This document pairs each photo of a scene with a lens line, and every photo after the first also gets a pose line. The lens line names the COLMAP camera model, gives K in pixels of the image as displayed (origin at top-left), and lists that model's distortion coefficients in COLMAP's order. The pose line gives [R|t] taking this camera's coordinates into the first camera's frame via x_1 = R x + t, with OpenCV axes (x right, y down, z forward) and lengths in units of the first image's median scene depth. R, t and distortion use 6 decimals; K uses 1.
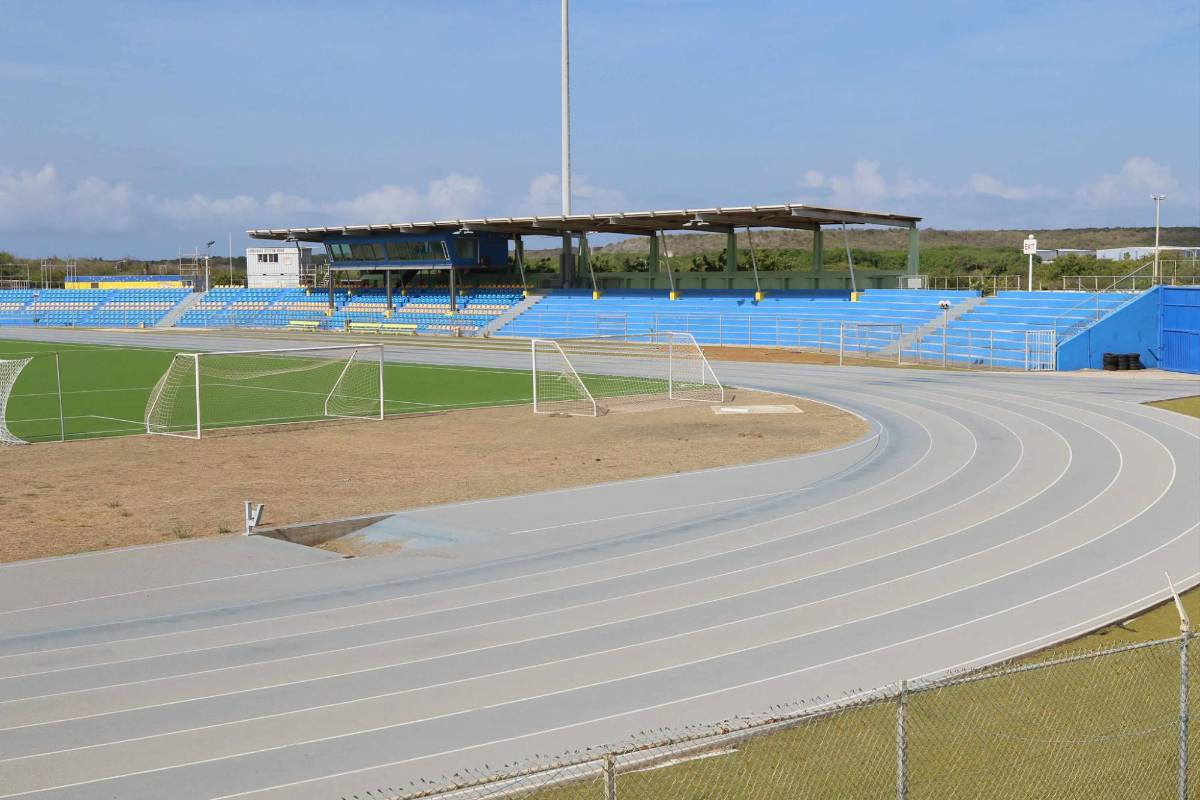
lens RADIAL K [[1626.2, 0, 600.0], [0, 1626.2, 400.0], [0, 0, 1]] dist [0.007771, 0.013741]
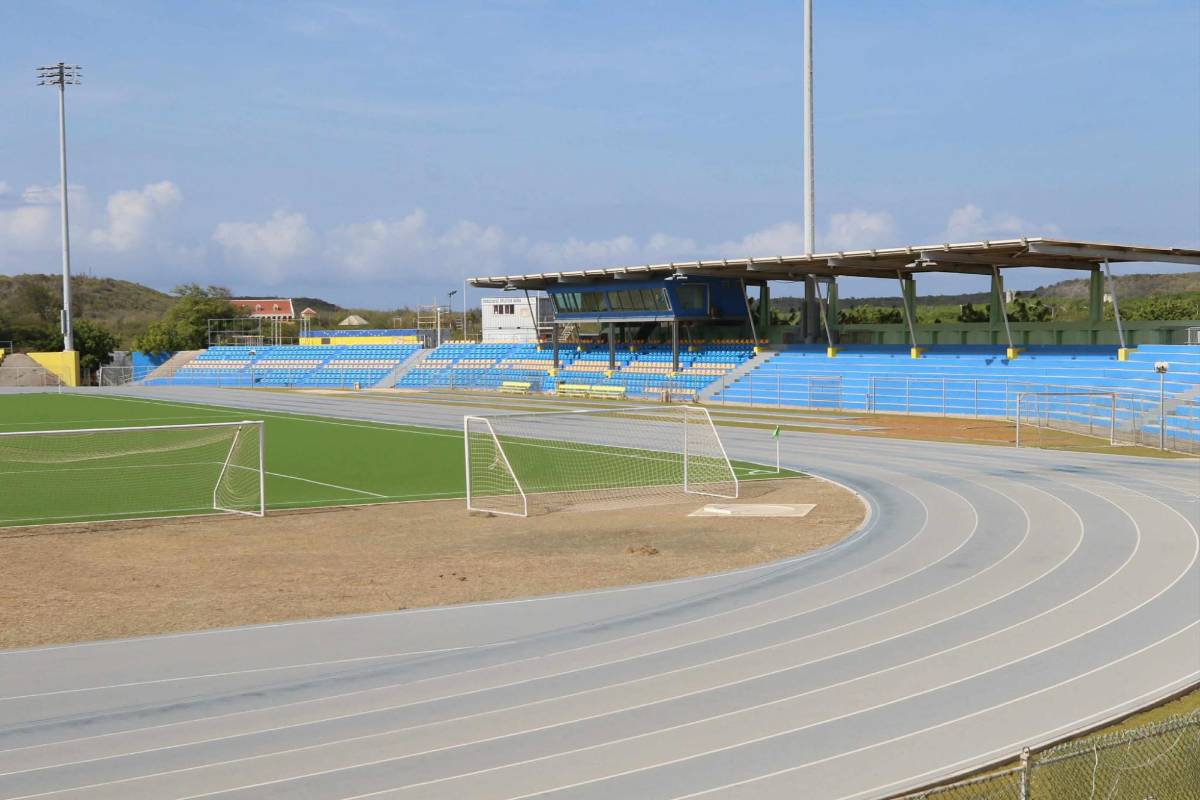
lens RADIAL K [[1836.0, 0, 600.0], [0, 1836.0, 400.0], [0, 0, 1]] dist [0.008233, 0.078275]
pose [[0.971736, 0.004063, -0.236035, 0.093825], [-0.012459, 0.999341, -0.034092, -0.006315], [0.235741, 0.036069, 0.971146, 0.063097]]
